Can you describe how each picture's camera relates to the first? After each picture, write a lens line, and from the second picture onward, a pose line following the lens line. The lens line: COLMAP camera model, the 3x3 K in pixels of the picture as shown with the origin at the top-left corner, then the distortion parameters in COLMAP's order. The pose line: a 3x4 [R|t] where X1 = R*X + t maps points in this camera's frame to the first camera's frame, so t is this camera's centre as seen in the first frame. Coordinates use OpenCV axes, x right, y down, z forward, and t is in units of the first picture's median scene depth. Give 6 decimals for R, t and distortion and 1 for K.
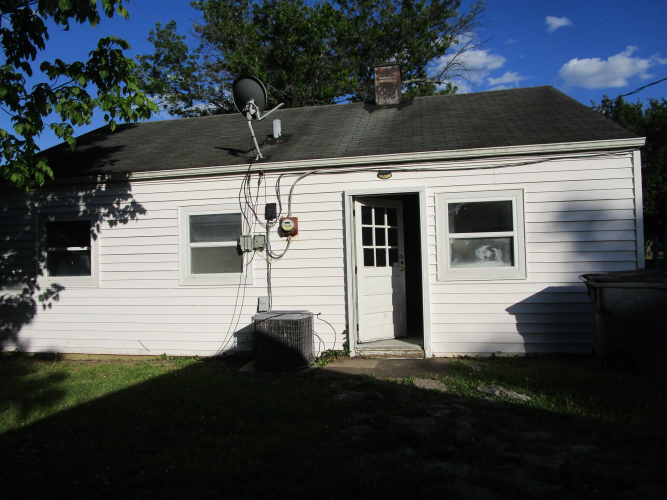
lens RADIAL K [[473.9, 0, 333.5], [0, 473.9, 250.0], [0, 0, 1]] dist [-0.027833, -0.001793]
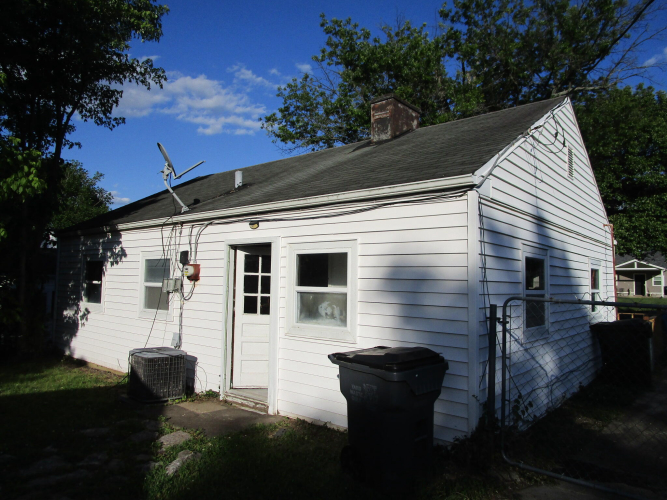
lens RADIAL K [[473.9, 0, 333.5], [0, 473.9, 250.0], [0, 0, 1]] dist [-0.027833, -0.001793]
pose [[0.872068, 0.008735, -0.489307, 0.728623], [-0.032721, 0.998644, -0.040490, -0.066985], [0.488290, 0.051321, 0.871171, 0.194163]]
